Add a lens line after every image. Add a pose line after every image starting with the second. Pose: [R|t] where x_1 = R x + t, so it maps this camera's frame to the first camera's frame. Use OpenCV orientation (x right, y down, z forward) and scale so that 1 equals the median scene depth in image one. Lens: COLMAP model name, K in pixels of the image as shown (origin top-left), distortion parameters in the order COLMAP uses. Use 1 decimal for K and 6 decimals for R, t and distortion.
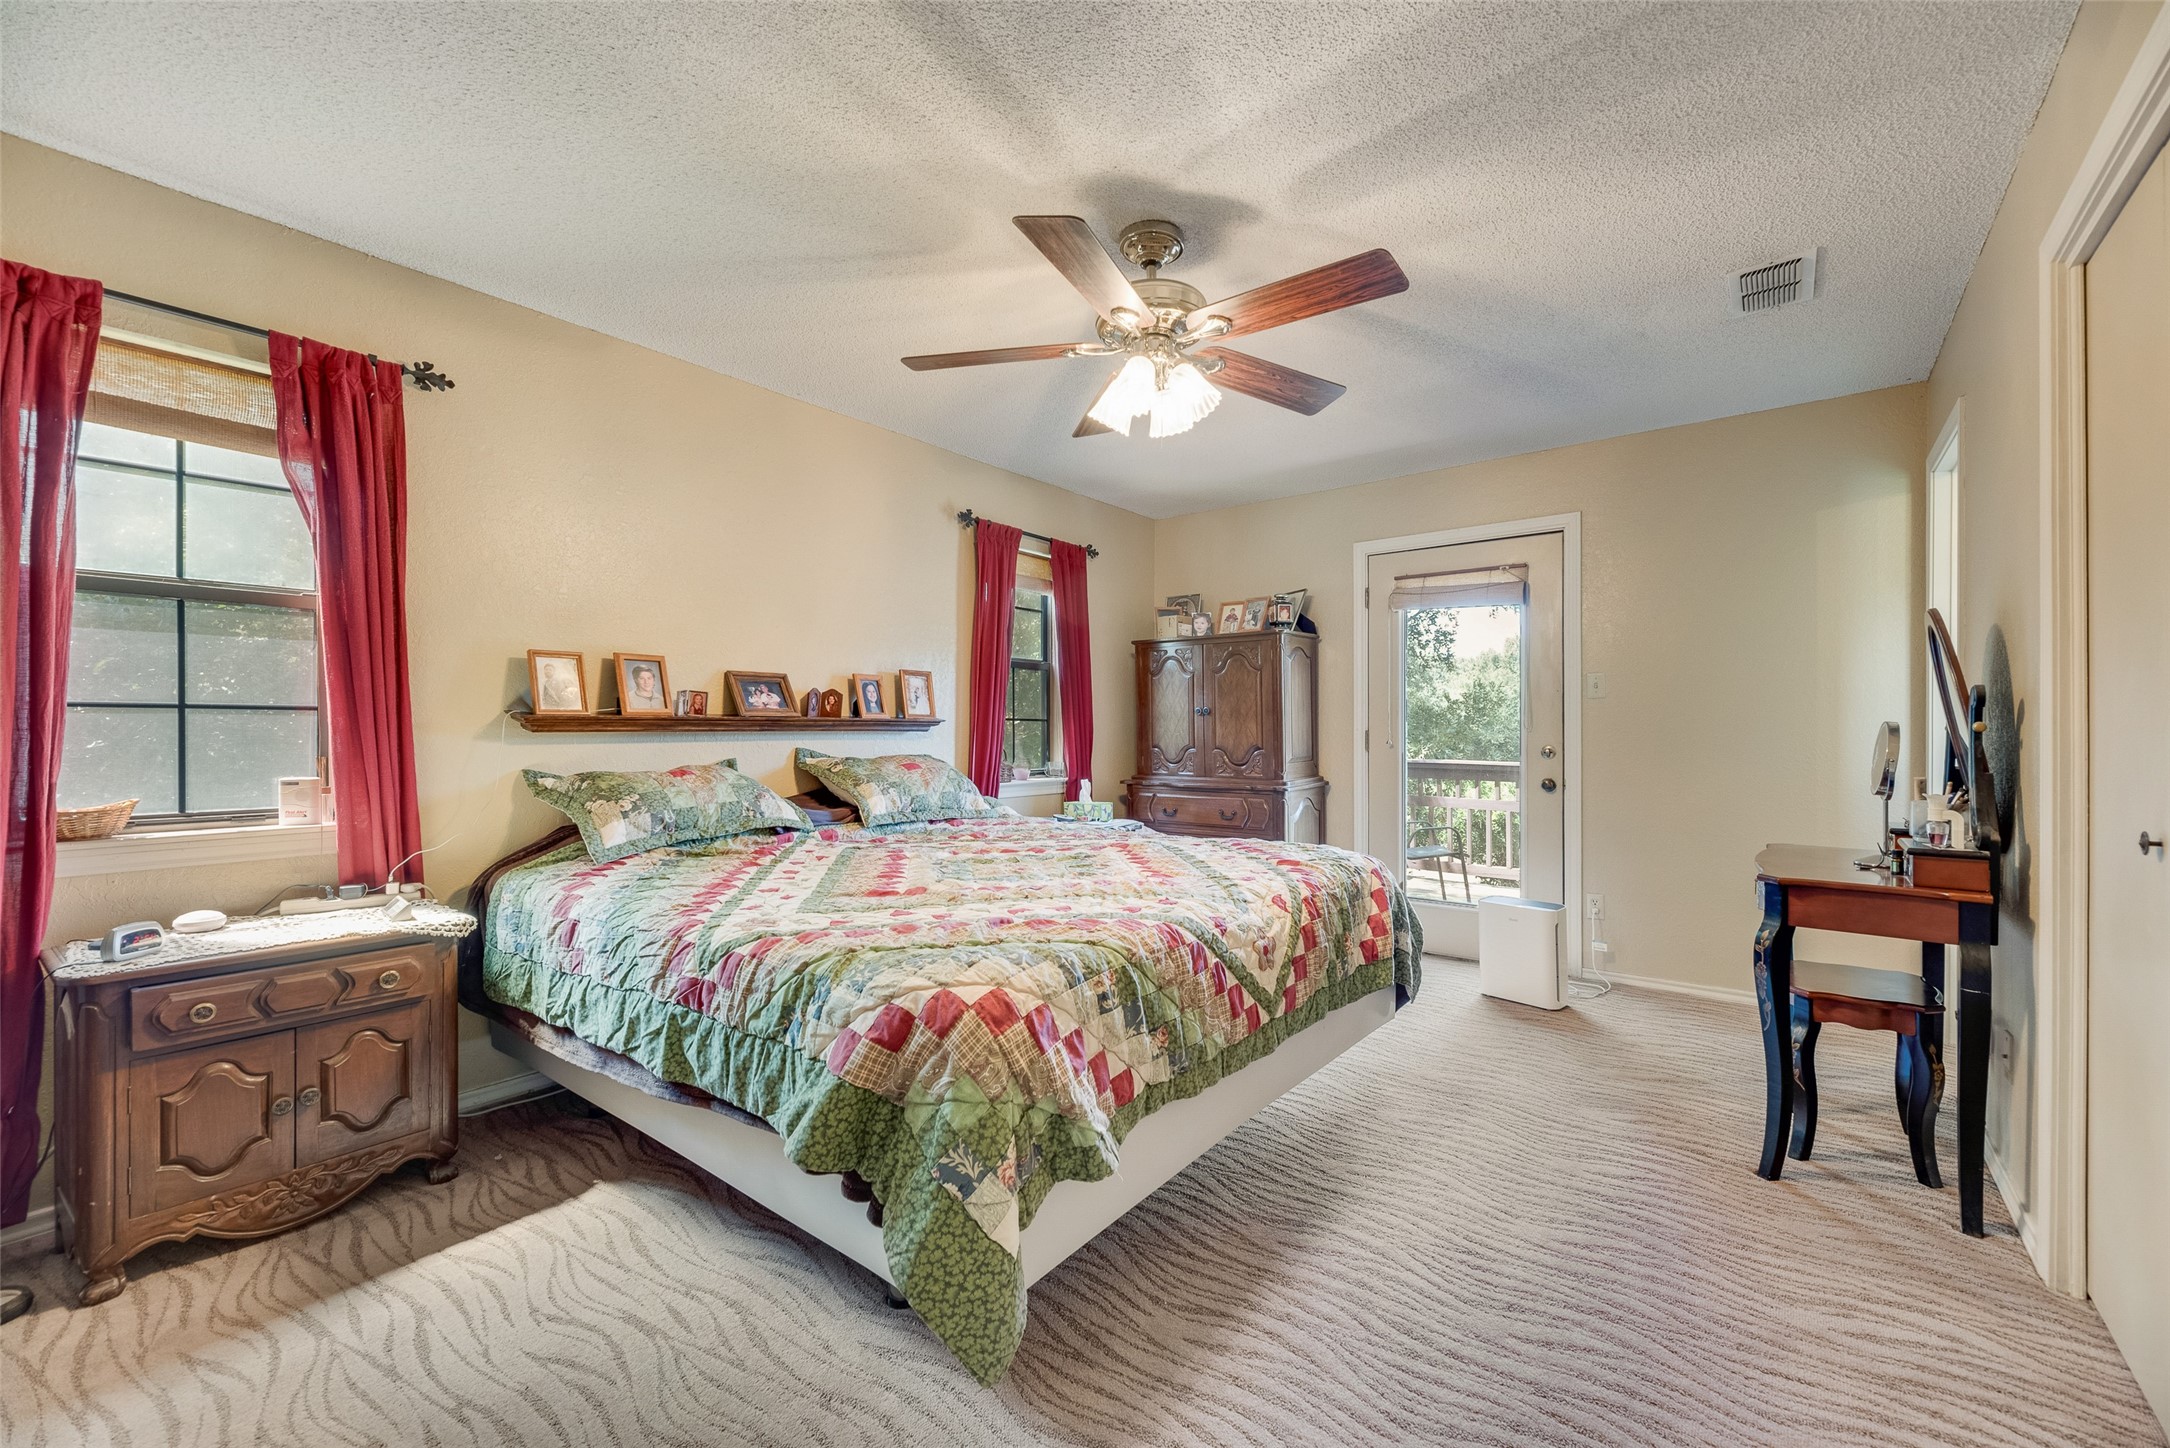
lens RADIAL K [[869.6, 0, 1069.5], [0, 869.6, 740.1], [0, 0, 1]] dist [0.003170, 0.000039]
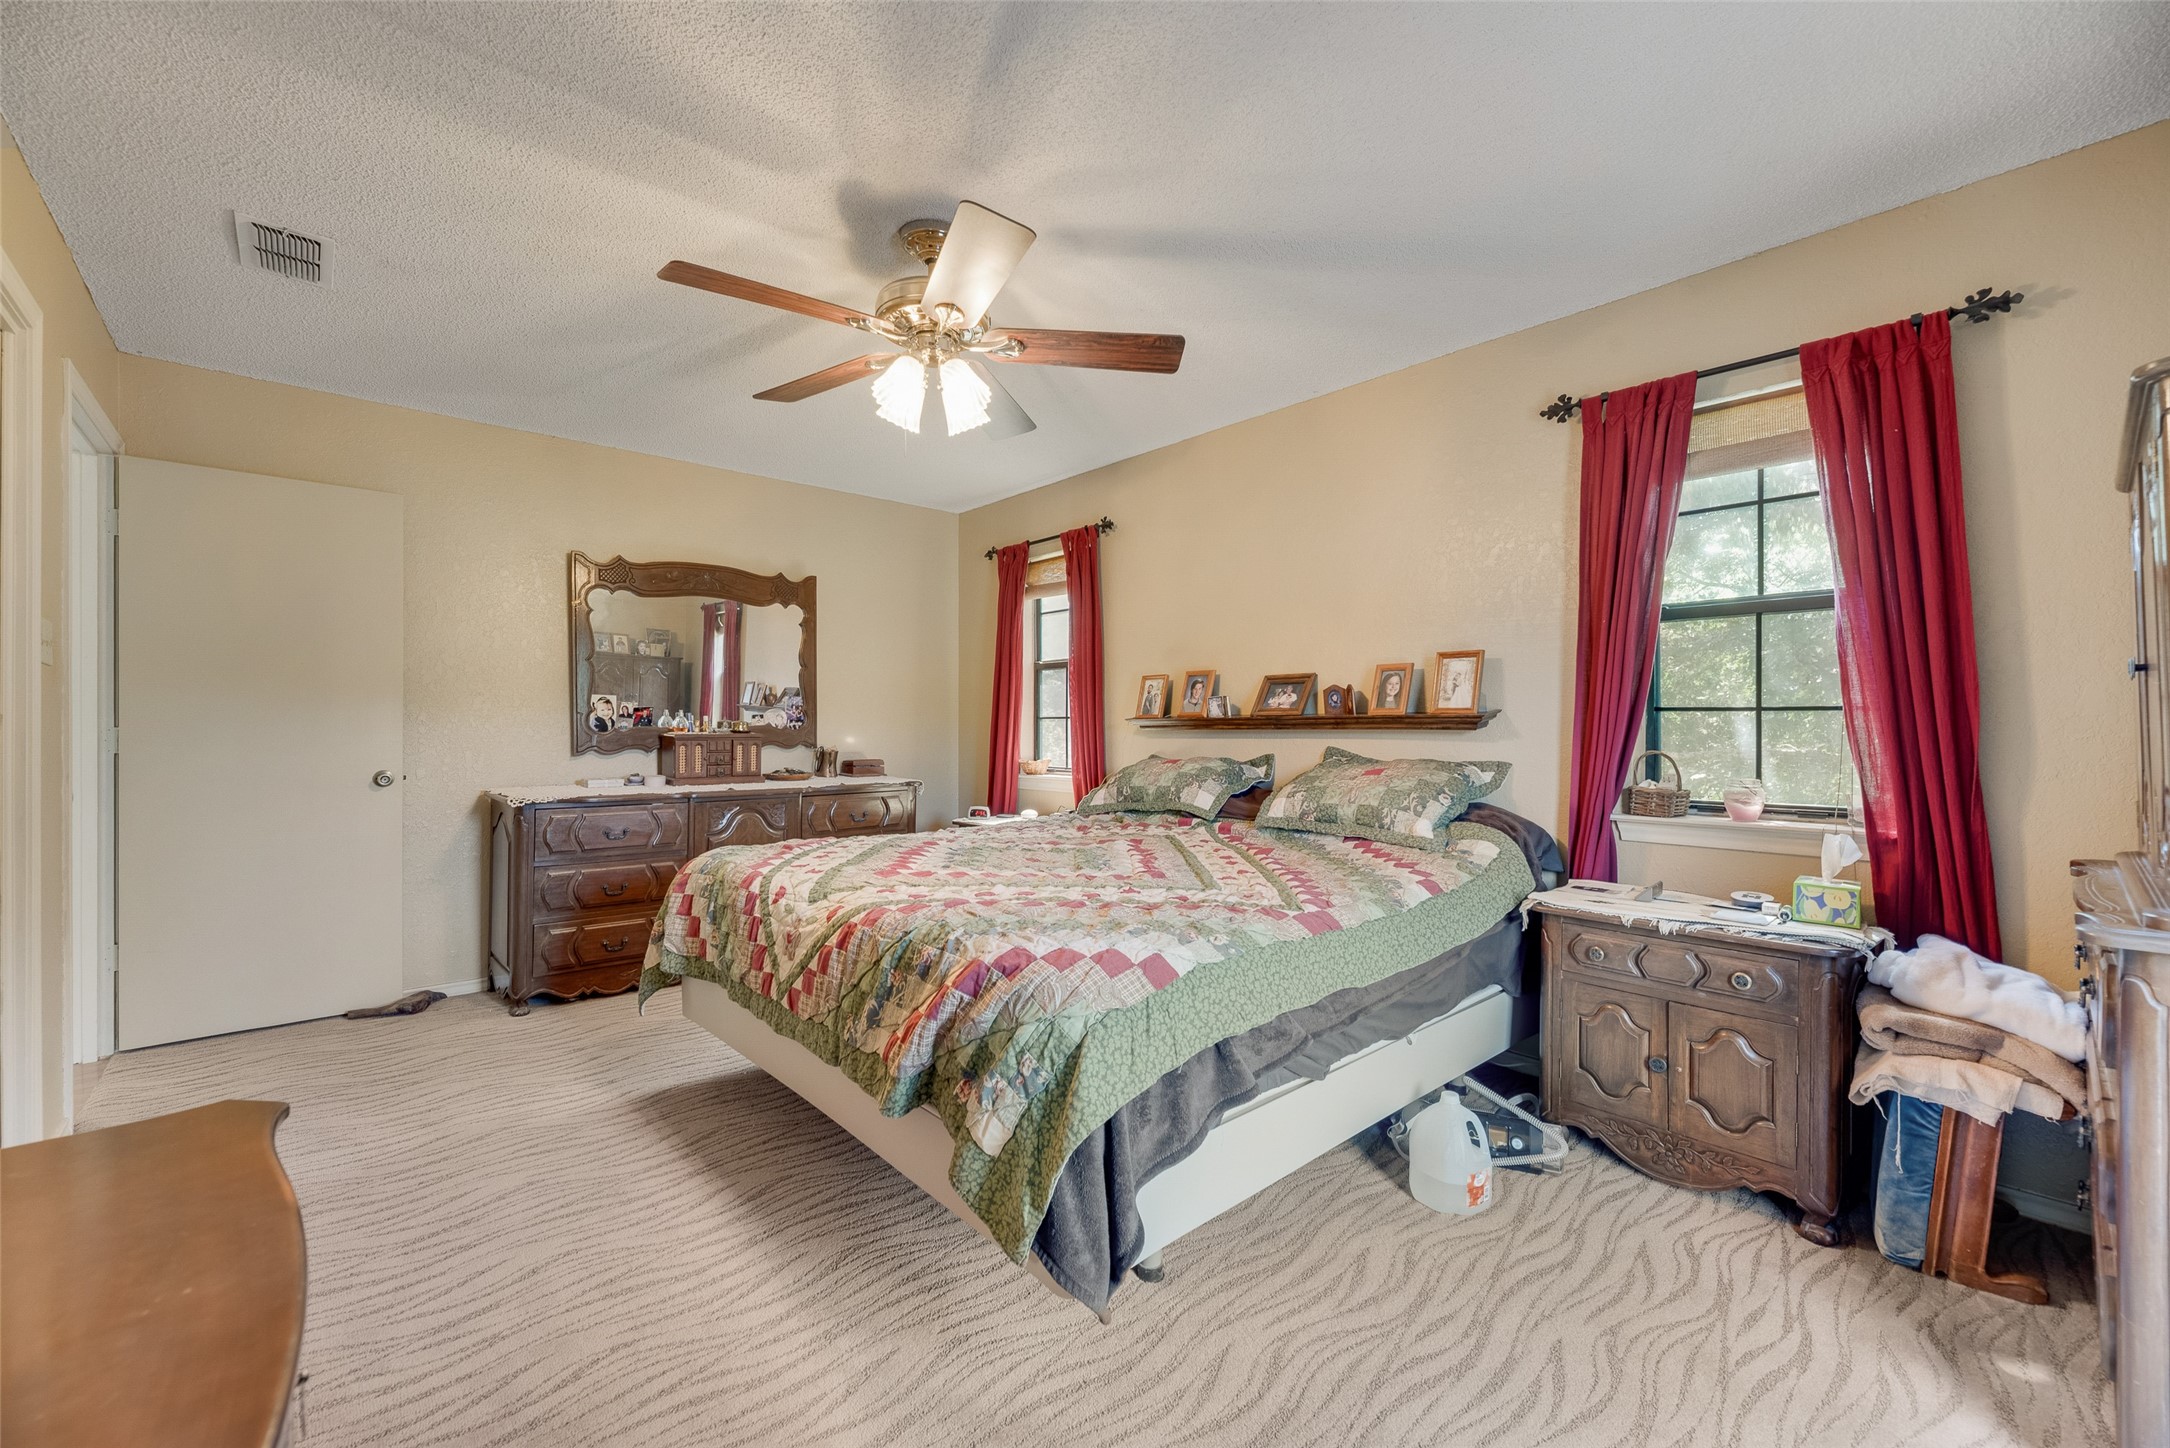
lens RADIAL K [[869.6, 0, 1081.8], [0, 869.6, 723.4], [0, 0, 1]] dist [0.003170, 0.000039]
pose [[-0.148436, -0.007399, -0.988894, 0.709807], [-0.010105, 0.999931, -0.005965, -0.008179], [0.988870, 0.009107, -0.148501, 0.879632]]
